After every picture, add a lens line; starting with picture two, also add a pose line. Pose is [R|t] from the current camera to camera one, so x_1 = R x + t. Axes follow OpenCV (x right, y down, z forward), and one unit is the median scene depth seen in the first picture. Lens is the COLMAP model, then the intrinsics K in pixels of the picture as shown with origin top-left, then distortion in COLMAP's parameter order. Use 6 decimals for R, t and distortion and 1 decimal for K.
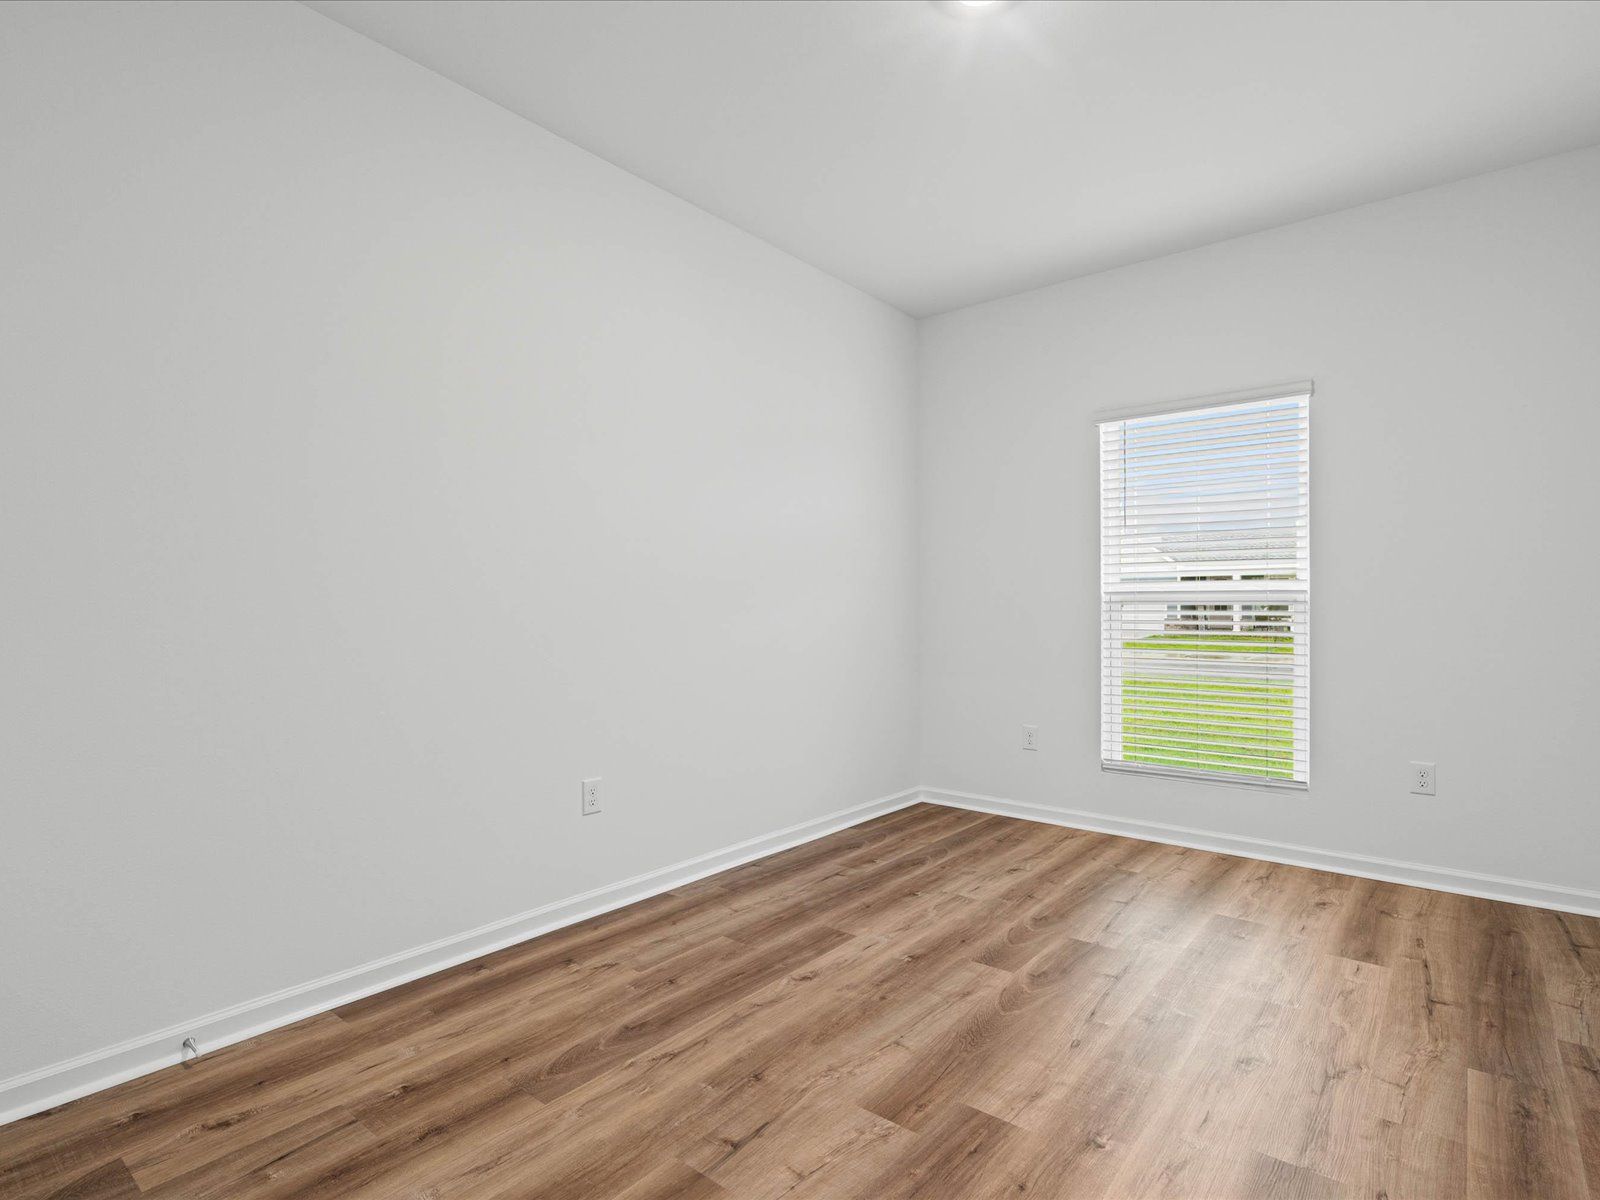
lens RADIAL K [[838.5, 0, 798.2], [0, 838.5, 594.6], [0, 0, 1]] dist [-0.003682, 0.000711]
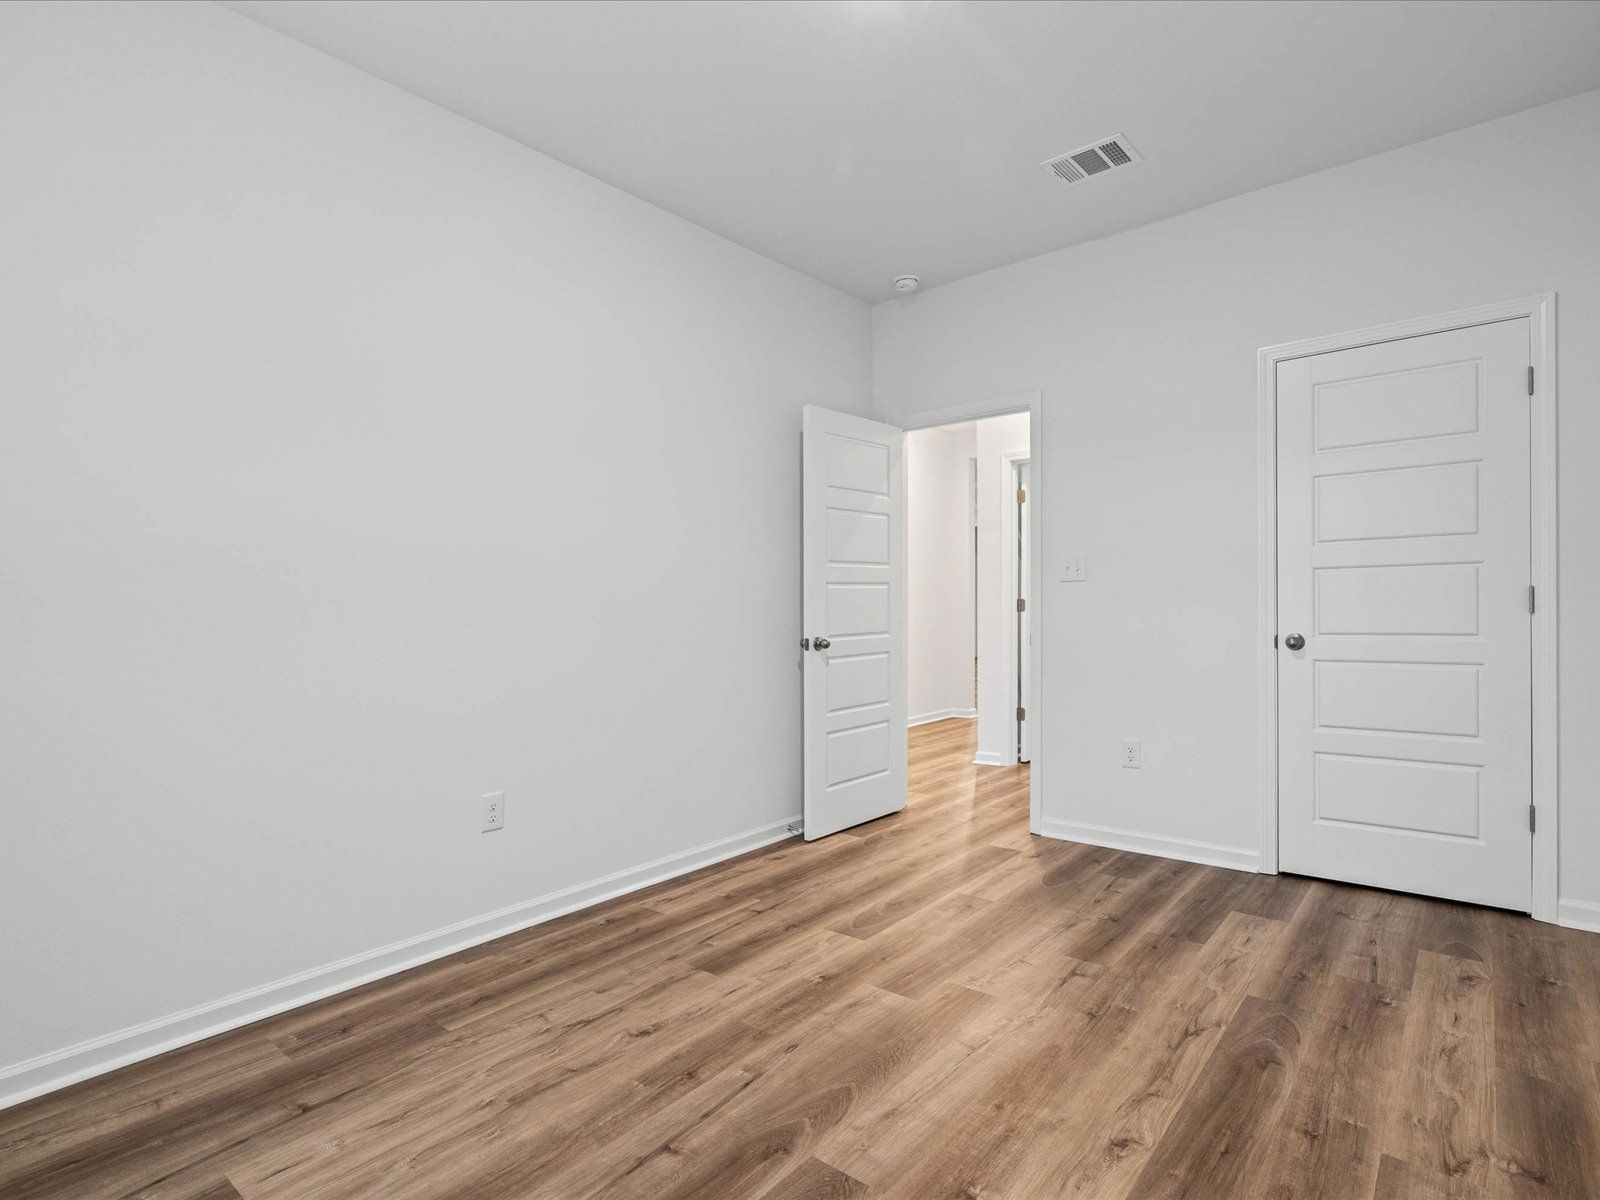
lens RADIAL K [[838.5, 0, 798.2], [0, 838.5, 594.6], [0, 0, 1]] dist [-0.003682, 0.000711]
pose [[-0.999701, 0.019147, 0.015224, 0.295831], [0.018676, 0.999360, -0.030502, 0.031892], [-0.015798, -0.030209, -0.999419, 1.989858]]
